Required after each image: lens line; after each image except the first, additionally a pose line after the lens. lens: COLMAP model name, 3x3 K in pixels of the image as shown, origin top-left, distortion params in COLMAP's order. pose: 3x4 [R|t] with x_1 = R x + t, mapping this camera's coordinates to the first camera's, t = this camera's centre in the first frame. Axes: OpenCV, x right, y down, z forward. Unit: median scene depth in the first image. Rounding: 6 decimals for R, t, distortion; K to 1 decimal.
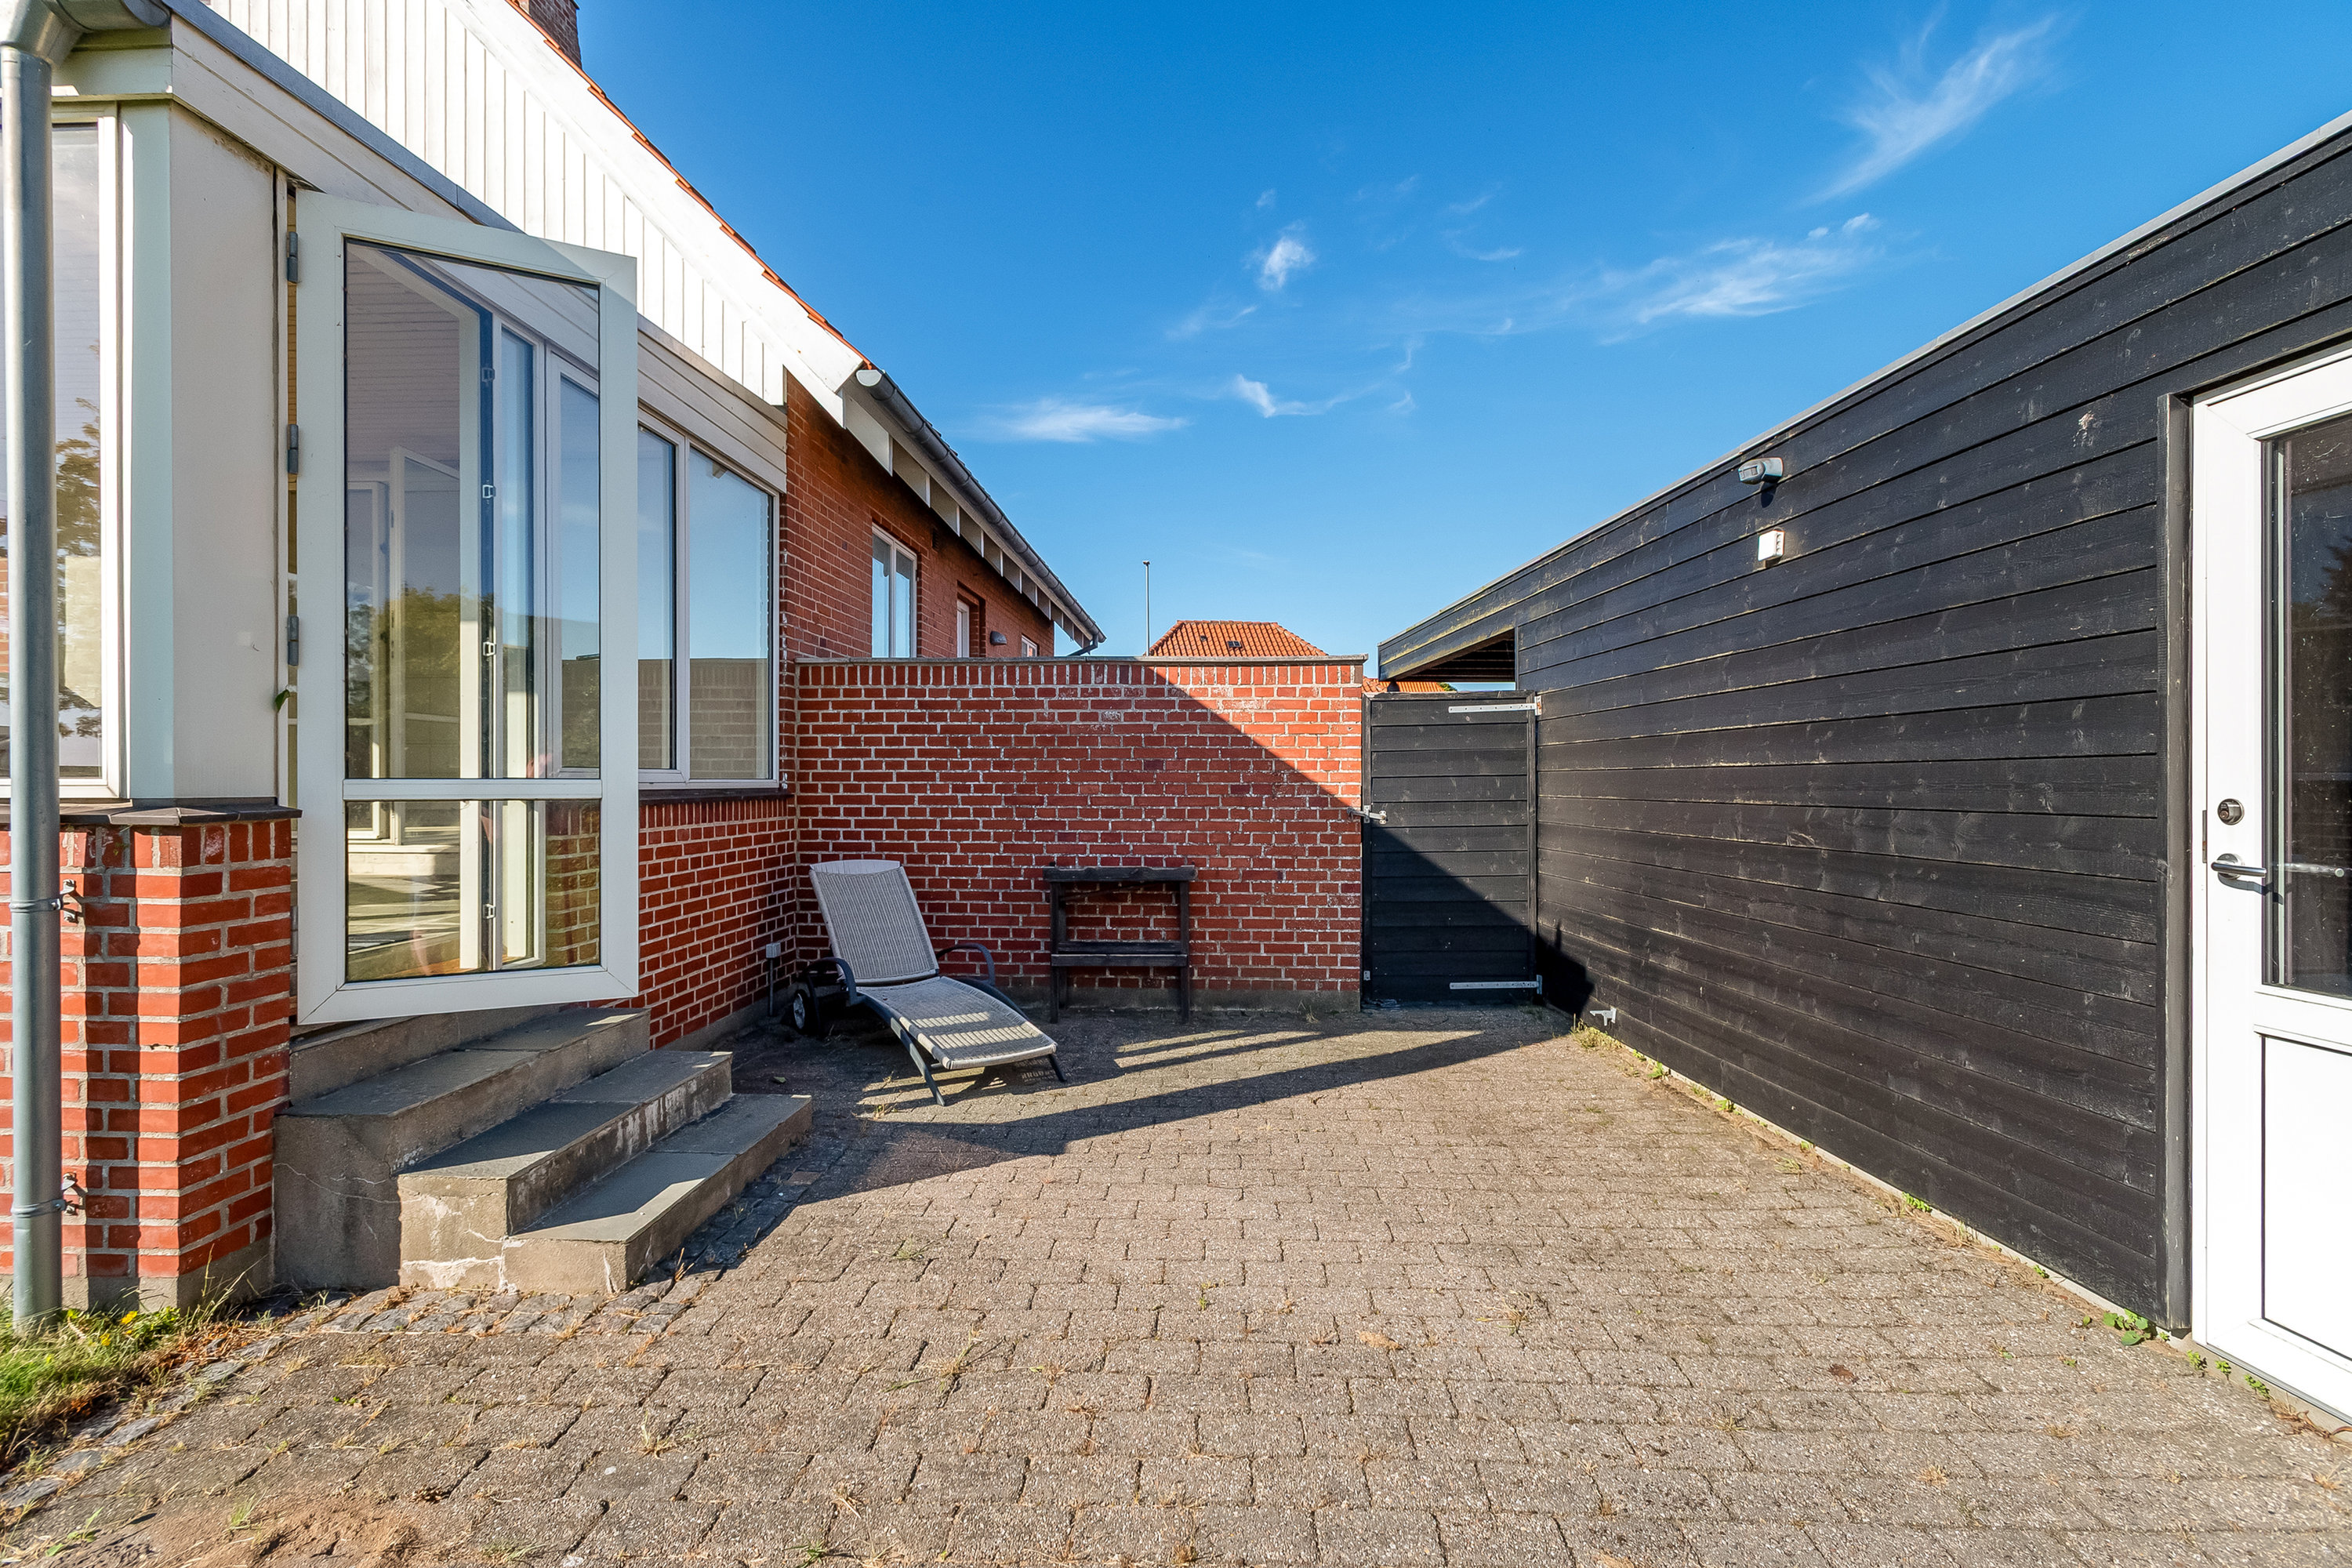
lens RADIAL K [[1127.4, 0, 1176.0], [0, 1127.4, 784.0], [0, 0, 1]] dist [-0.001539, 0.000484]
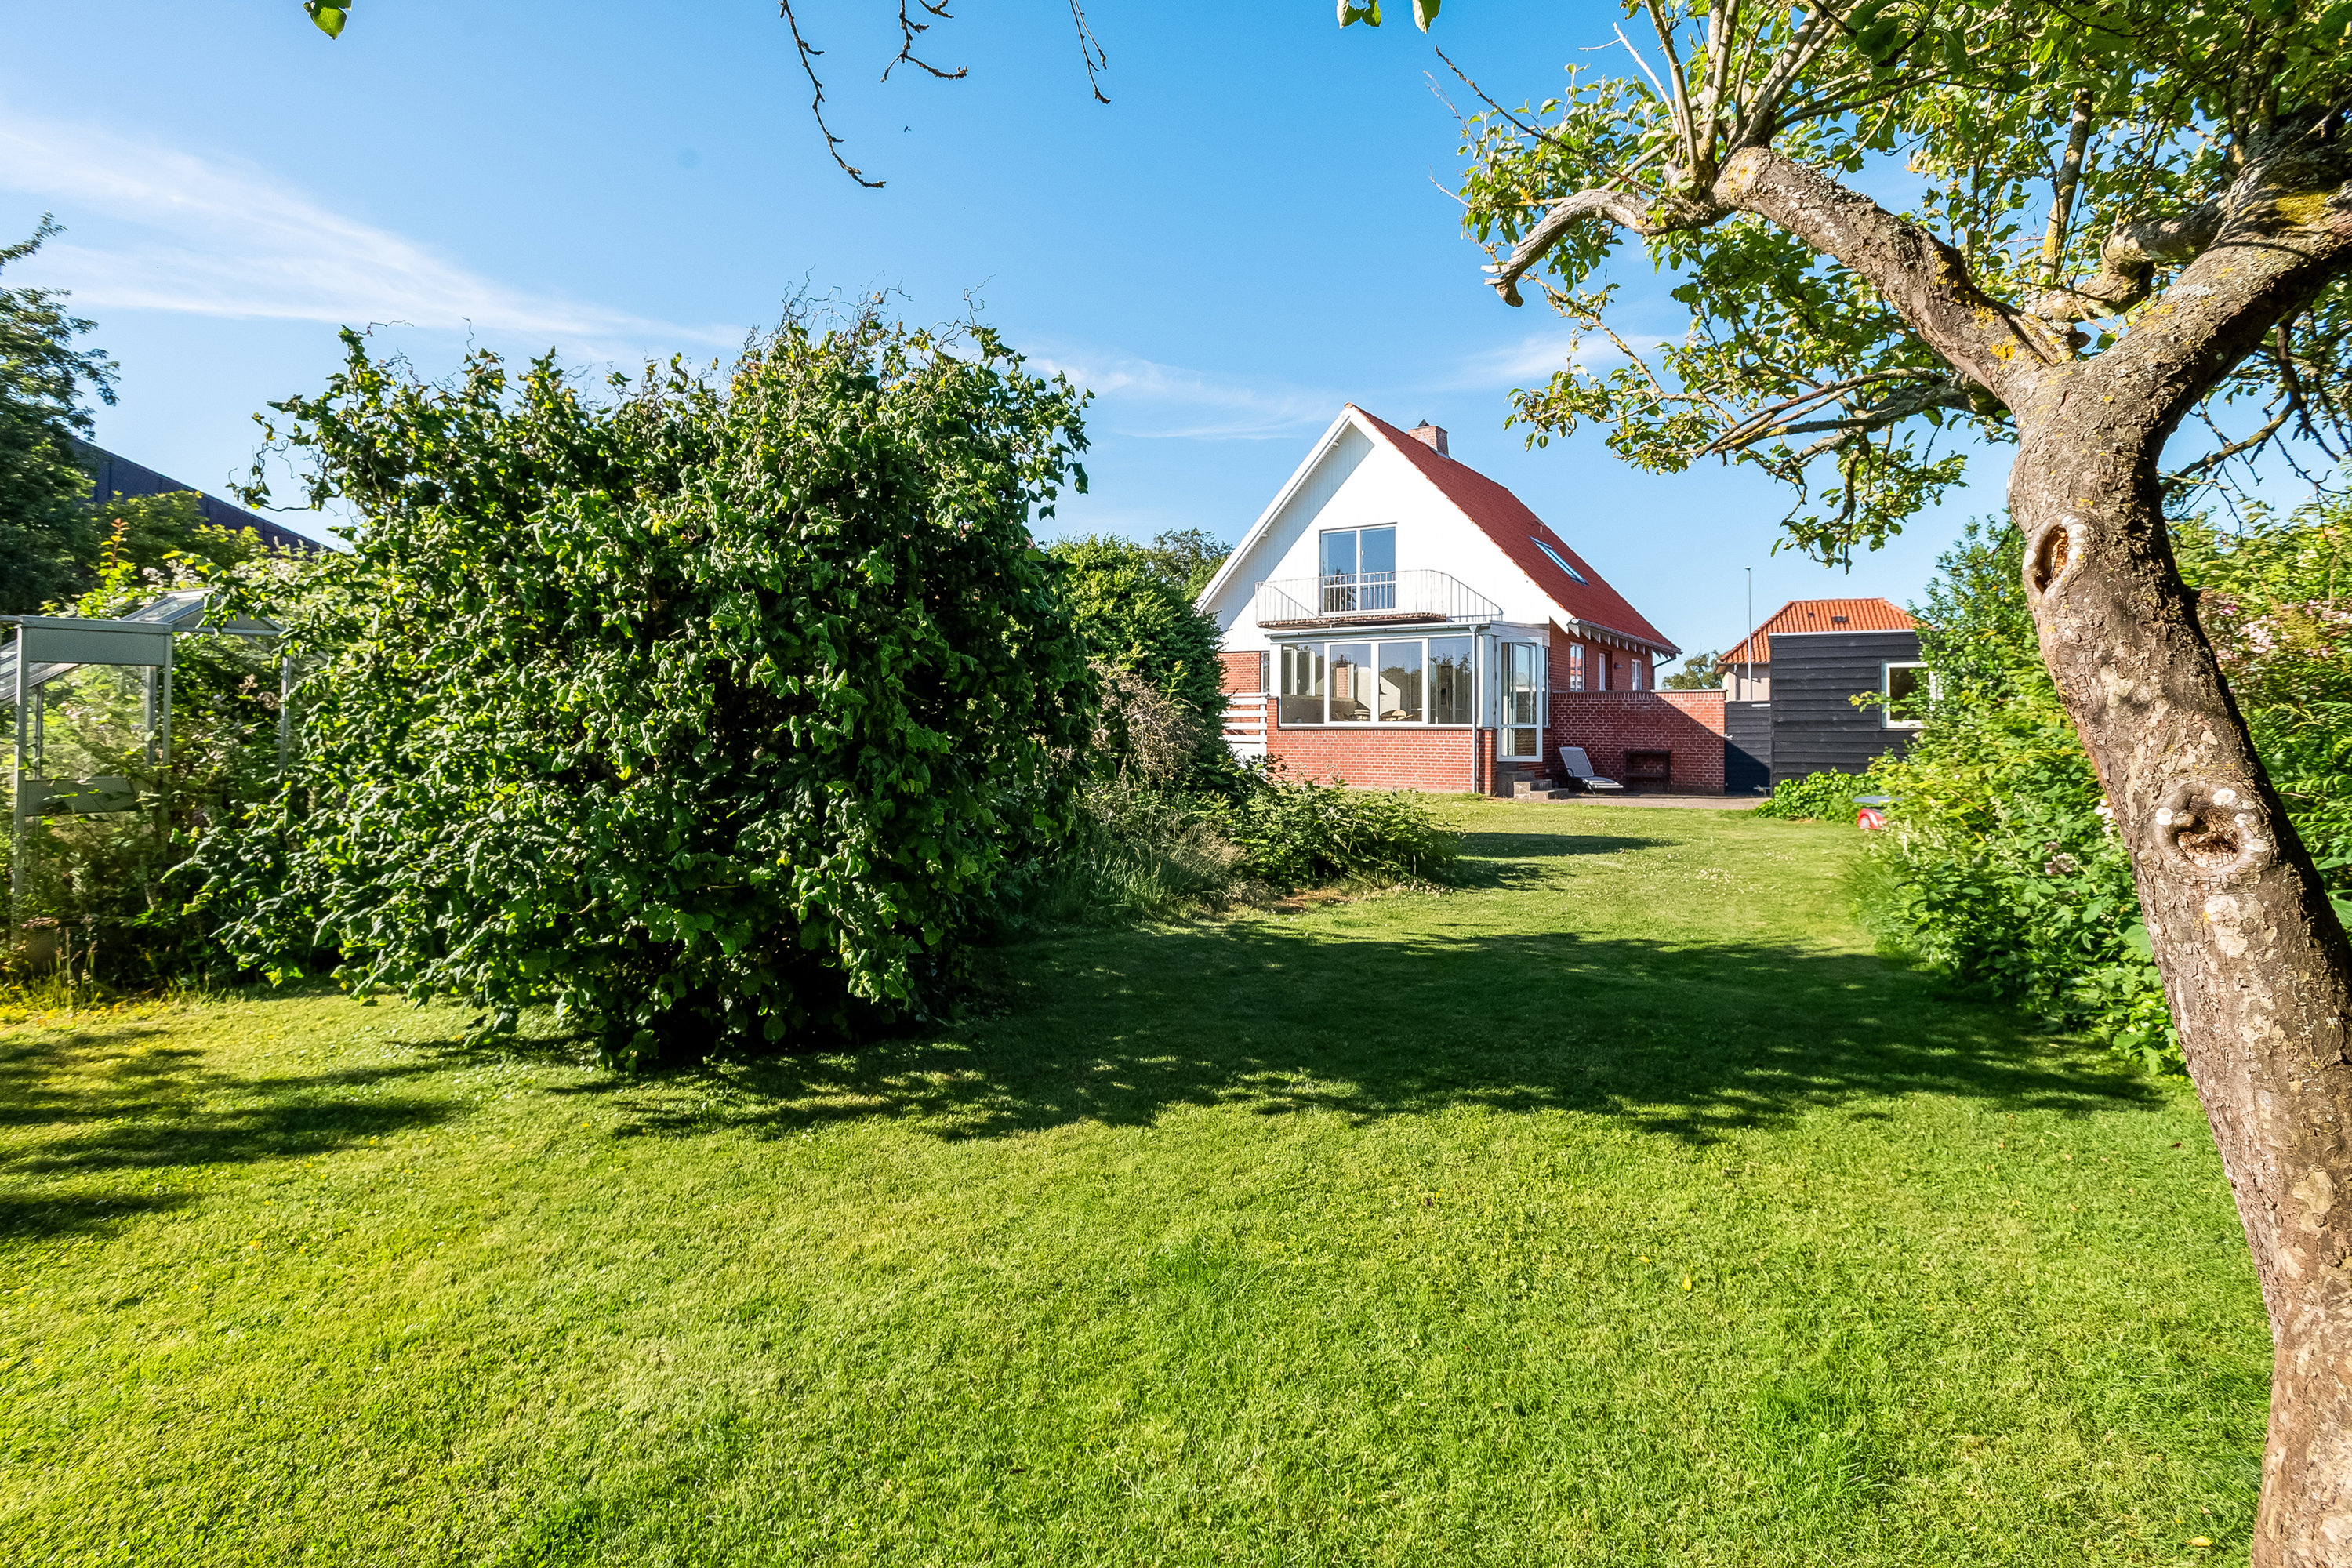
lens RADIAL K [[1127.8, 0, 1188.1], [0, 1127.8, 714.5], [0, 0, 1]] dist [-0.006005, -0.001002]
pose [[0.851947, 0.001575, -0.523625, 0.567295], [-0.008910, 0.999894, -0.011489, 0.014660], [0.523552, 0.014454, 0.851871, -2.743303]]
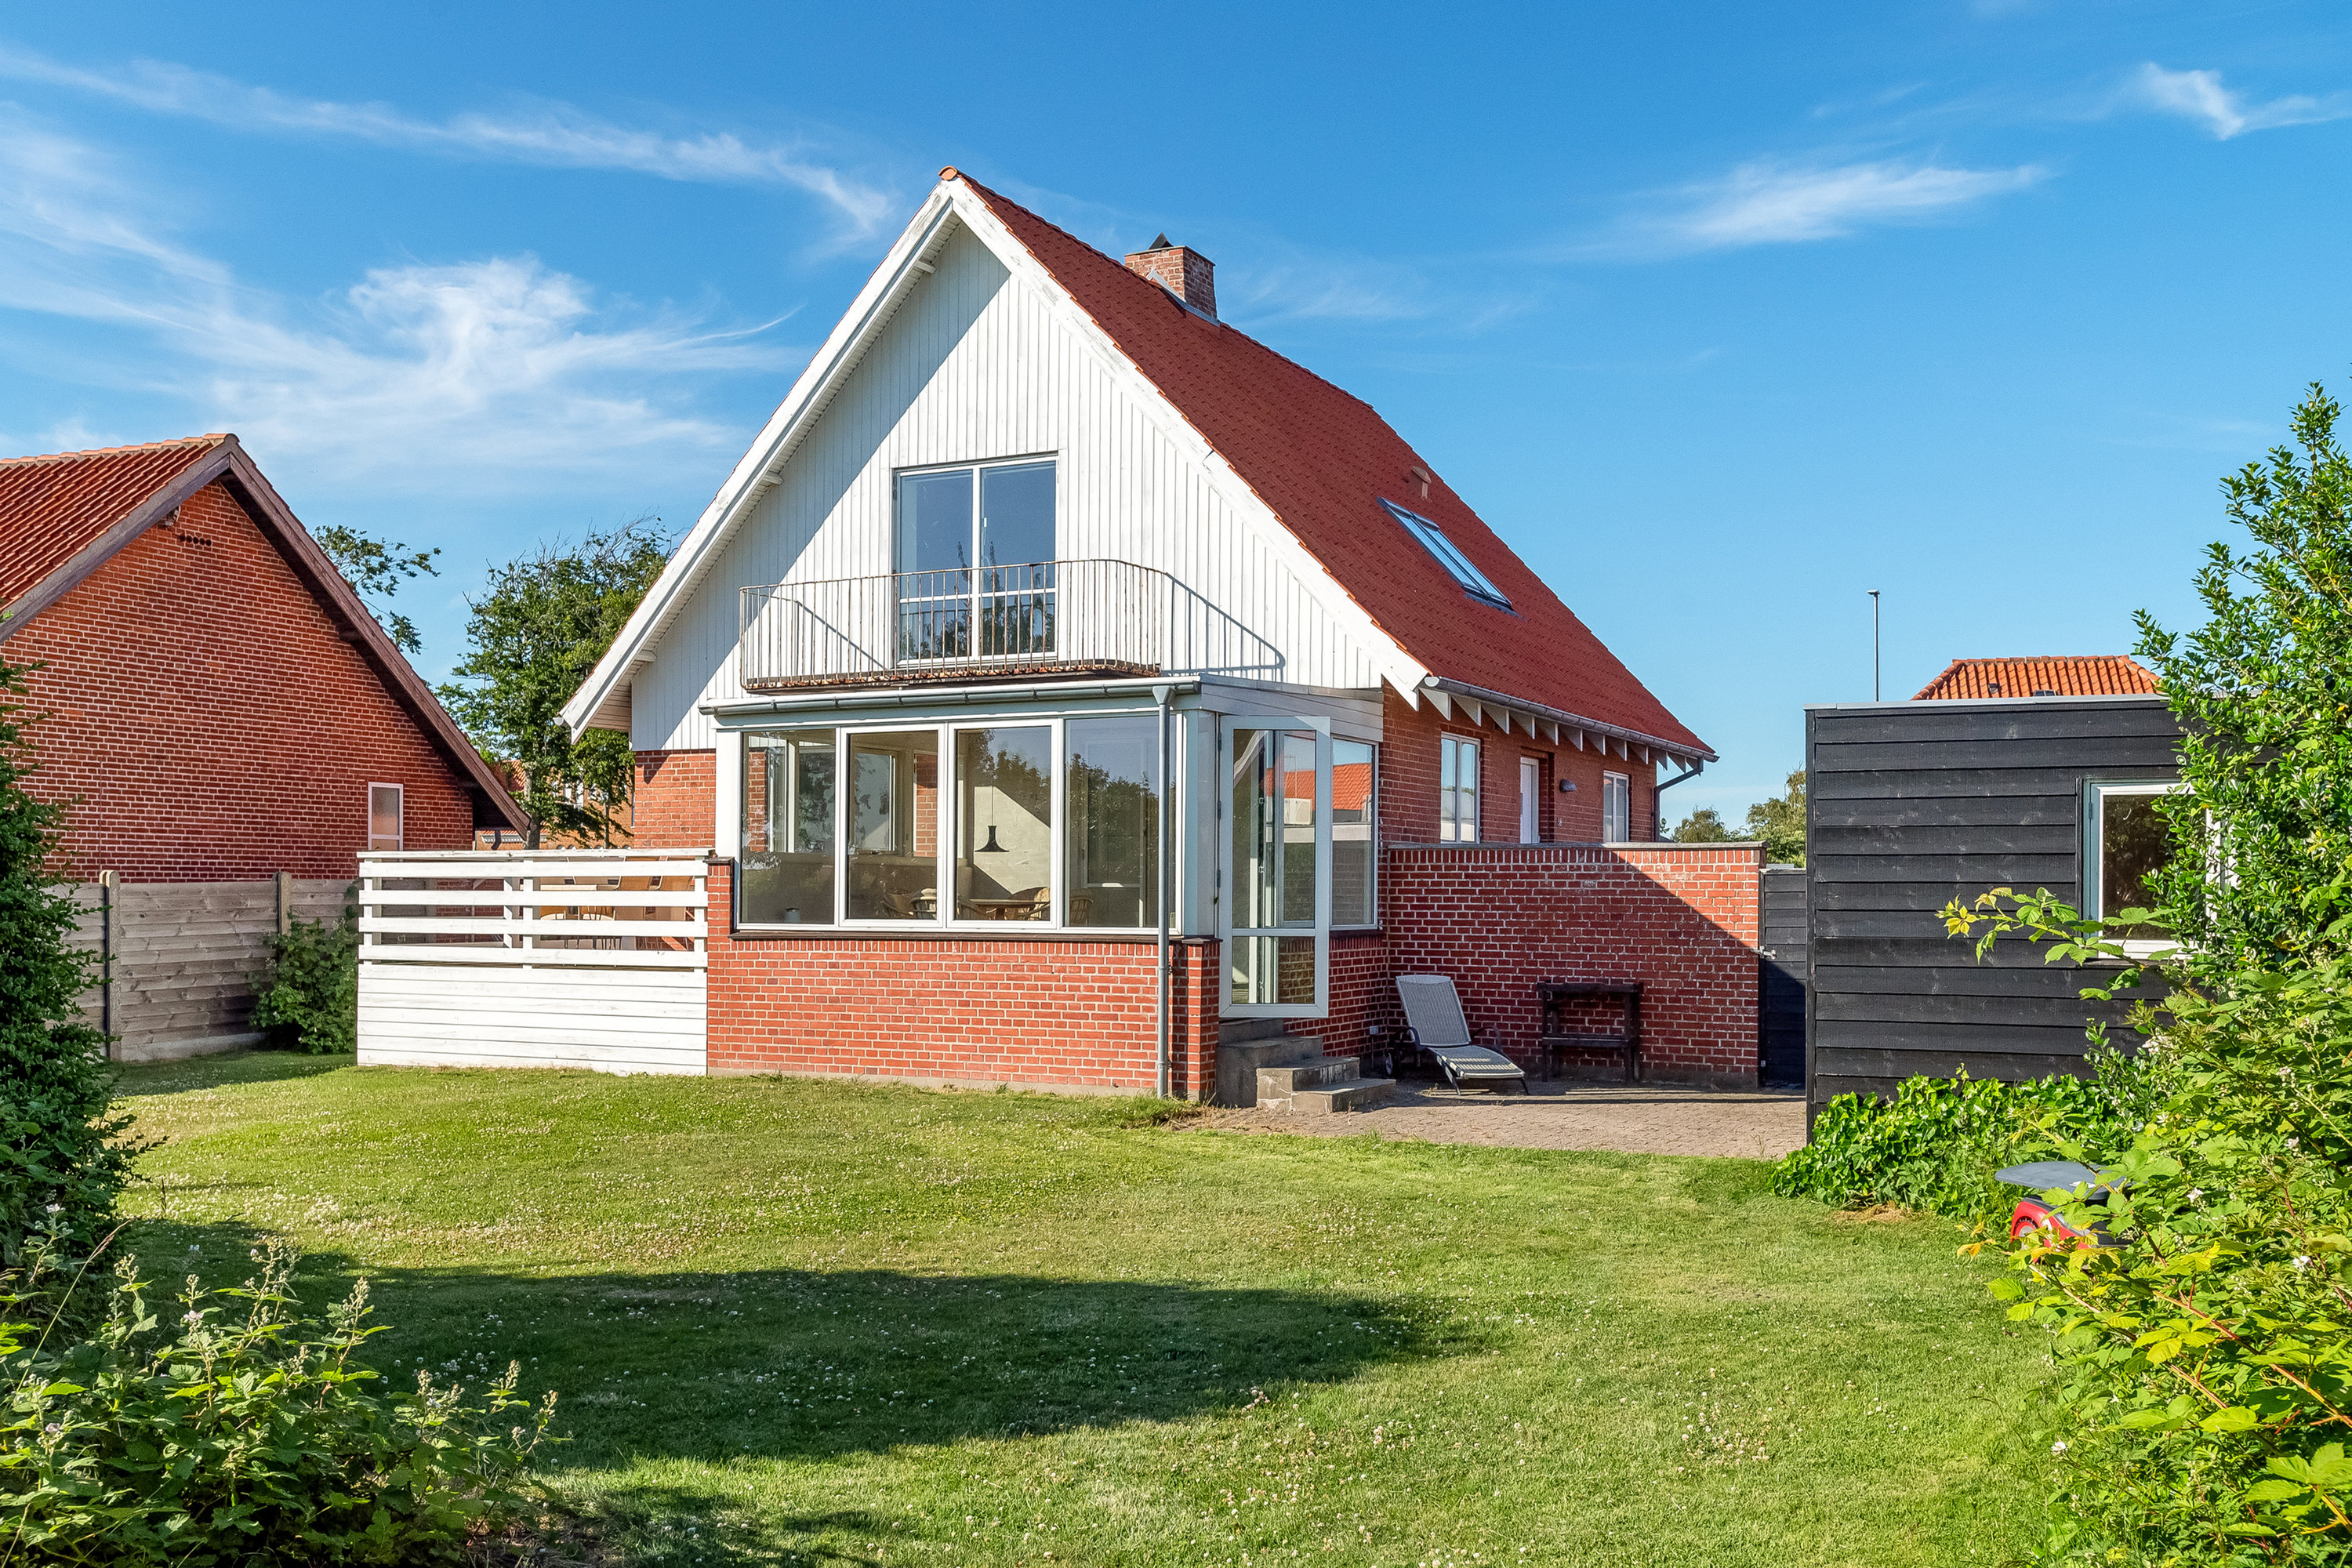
lens RADIAL K [[2158.8, 0, 1179.1], [0, 2158.8, 864.2], [0, 0, 1]] dist [0.091930, -0.006636]
pose [[0.915009, -0.000363, -0.403434, 0.612666], [-0.007103, 0.999830, -0.017009, -0.034093], [0.403372, 0.018429, 0.914850, -1.876886]]
